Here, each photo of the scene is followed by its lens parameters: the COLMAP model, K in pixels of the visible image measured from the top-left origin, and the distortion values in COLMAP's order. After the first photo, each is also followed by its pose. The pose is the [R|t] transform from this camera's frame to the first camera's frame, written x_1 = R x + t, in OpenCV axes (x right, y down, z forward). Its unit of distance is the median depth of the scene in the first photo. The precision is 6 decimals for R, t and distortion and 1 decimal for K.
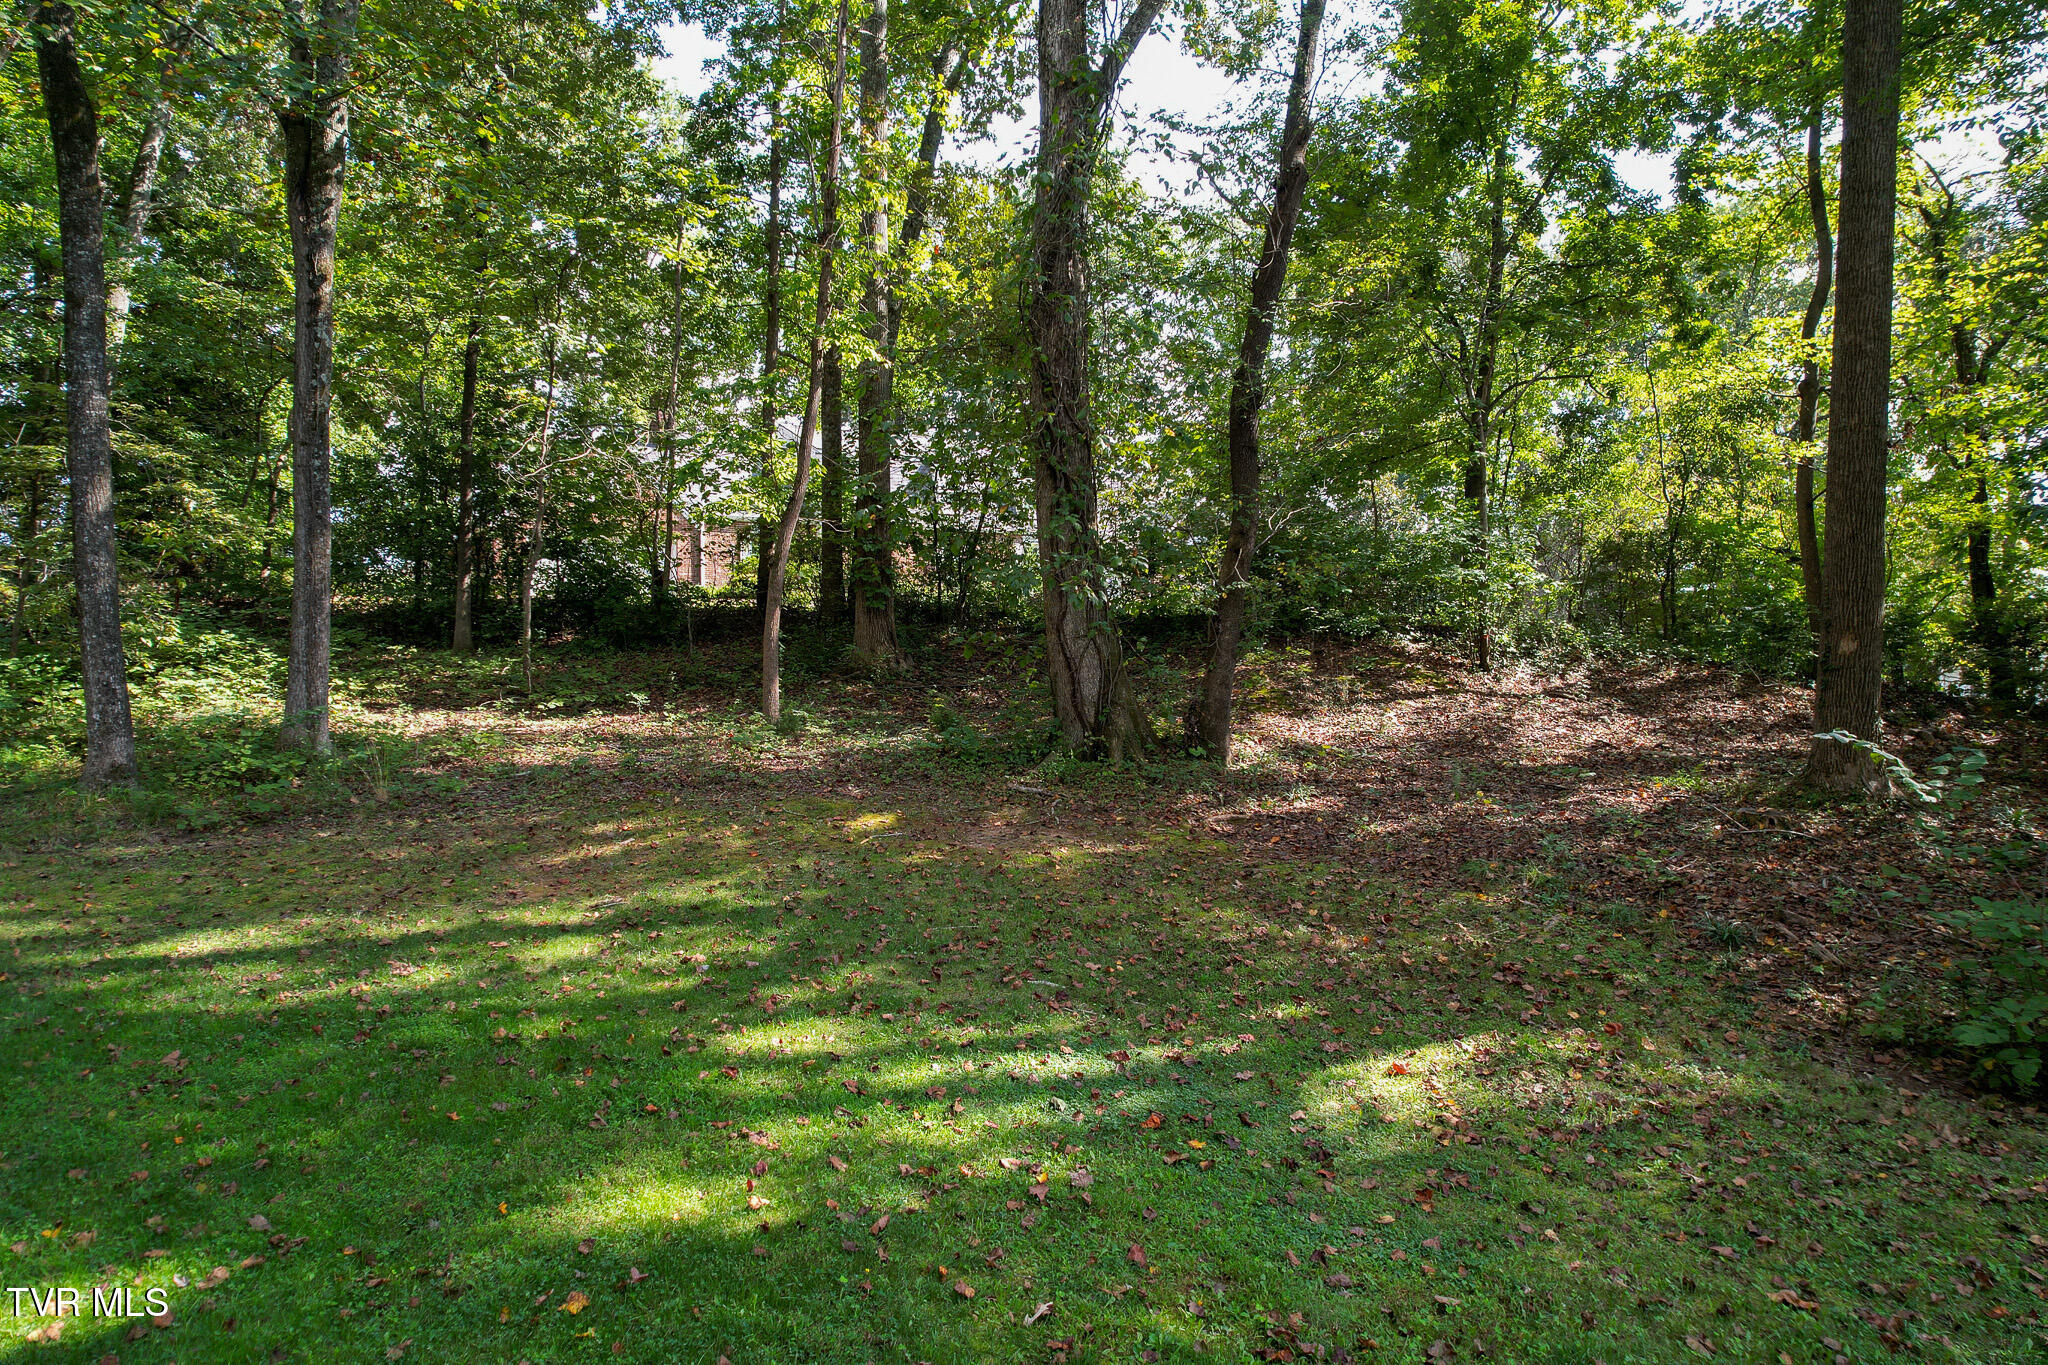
lens RADIAL K [[1317.3, 0, 1024.0], [0, 1317.3, 682.5], [0, 0, 1]] dist [-0.078344, 0.075504]
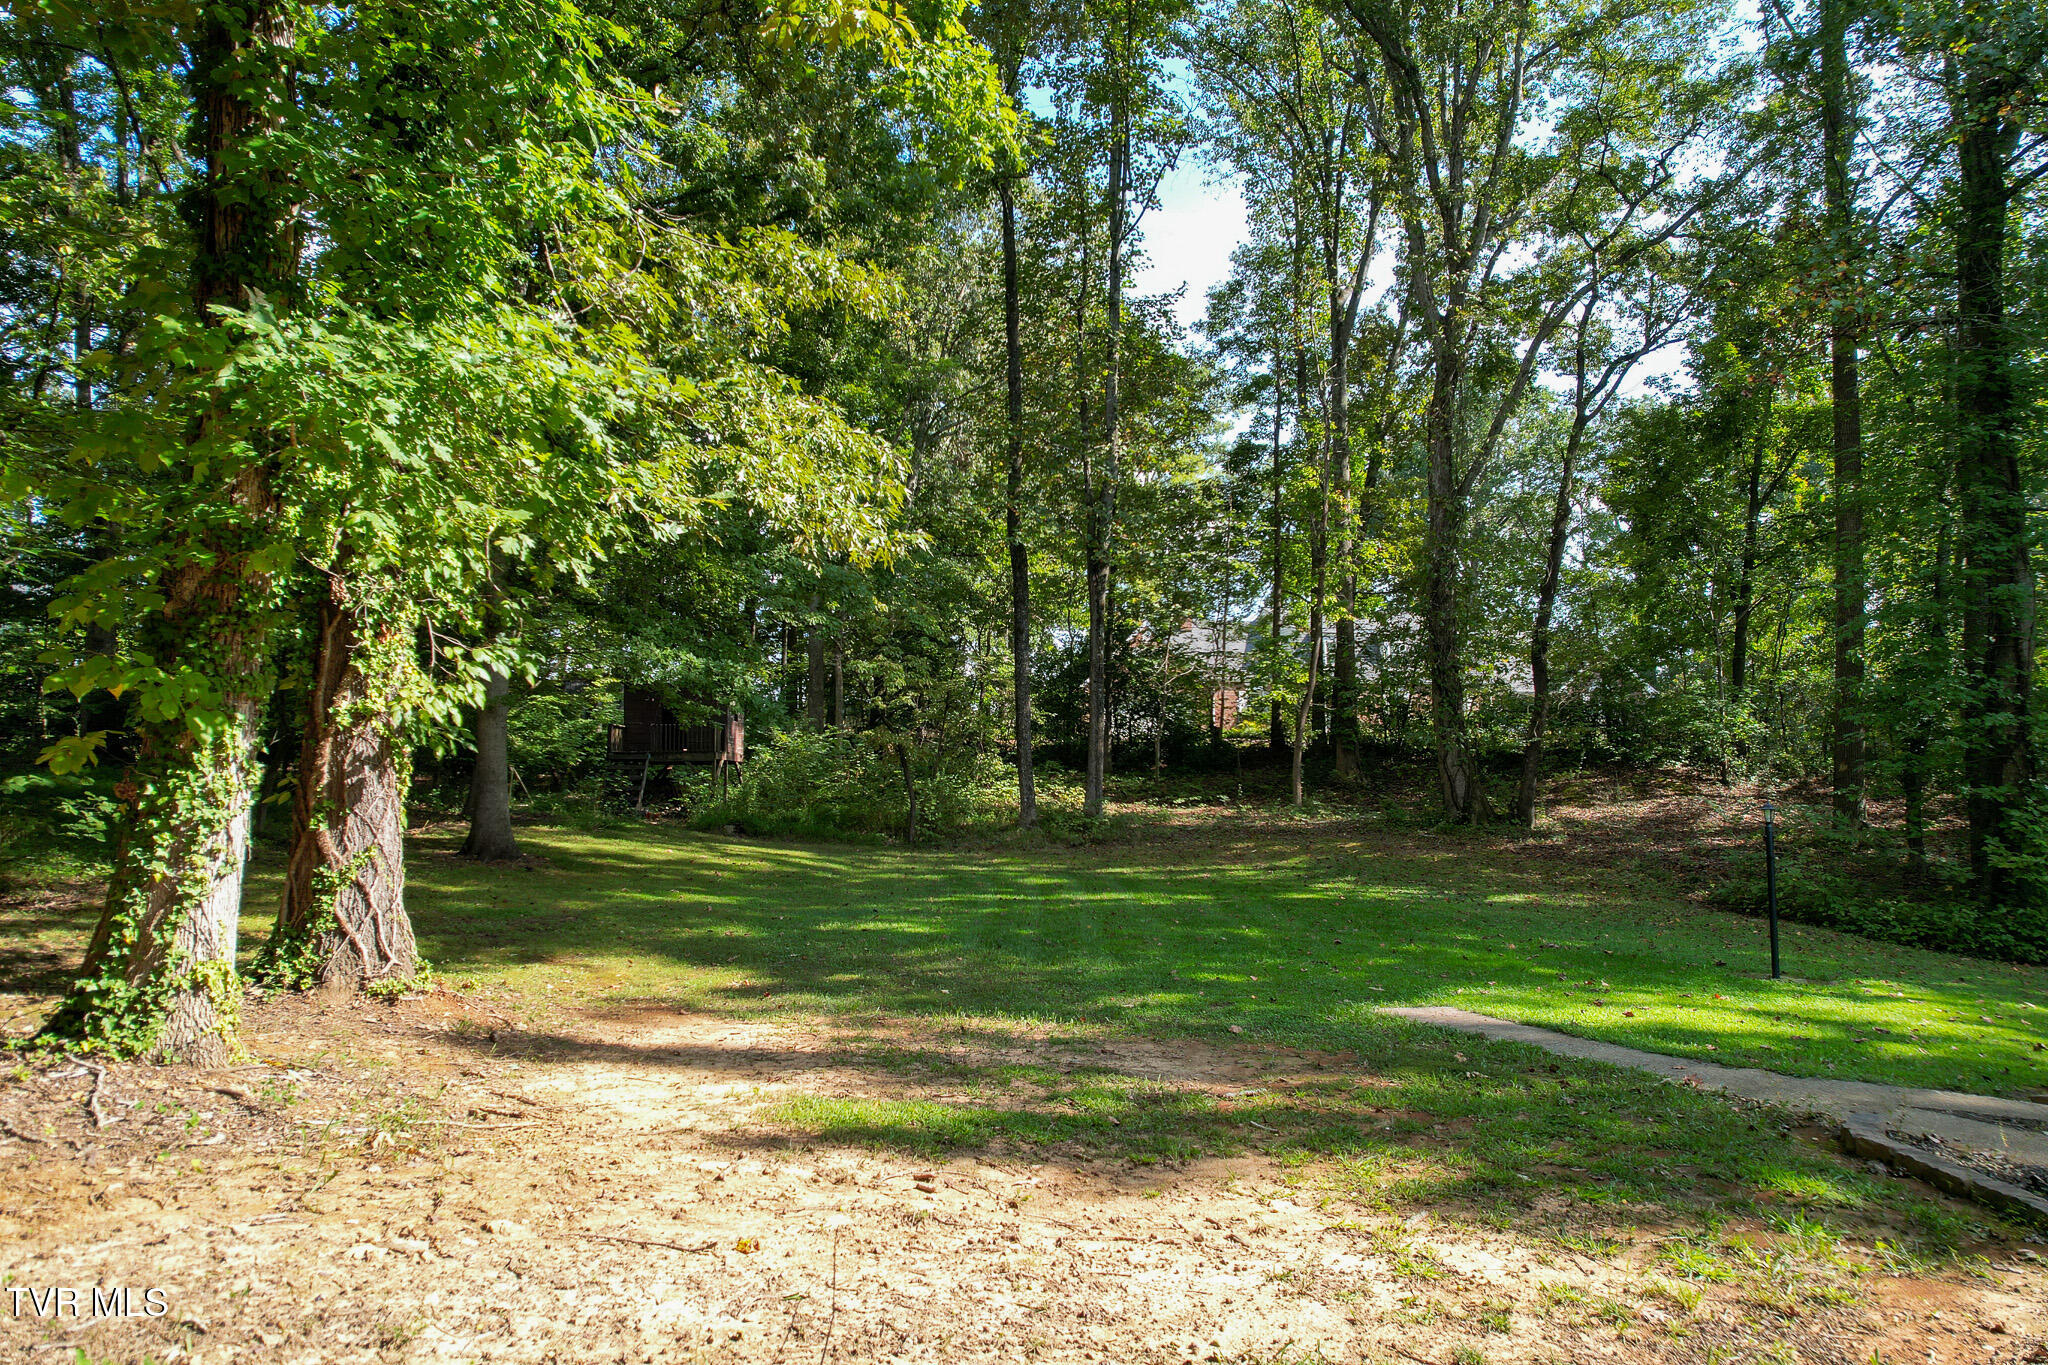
lens RADIAL K [[1317.3, 0, 1024.0], [0, 1317.3, 682.5], [0, 0, 1]] dist [-0.078344, 0.075504]
pose [[0.942766, -0.025332, -0.332490, 0.072376], [-0.006006, 0.995658, -0.092888, 0.024585], [0.333400, 0.089568, 0.938521, -0.901952]]
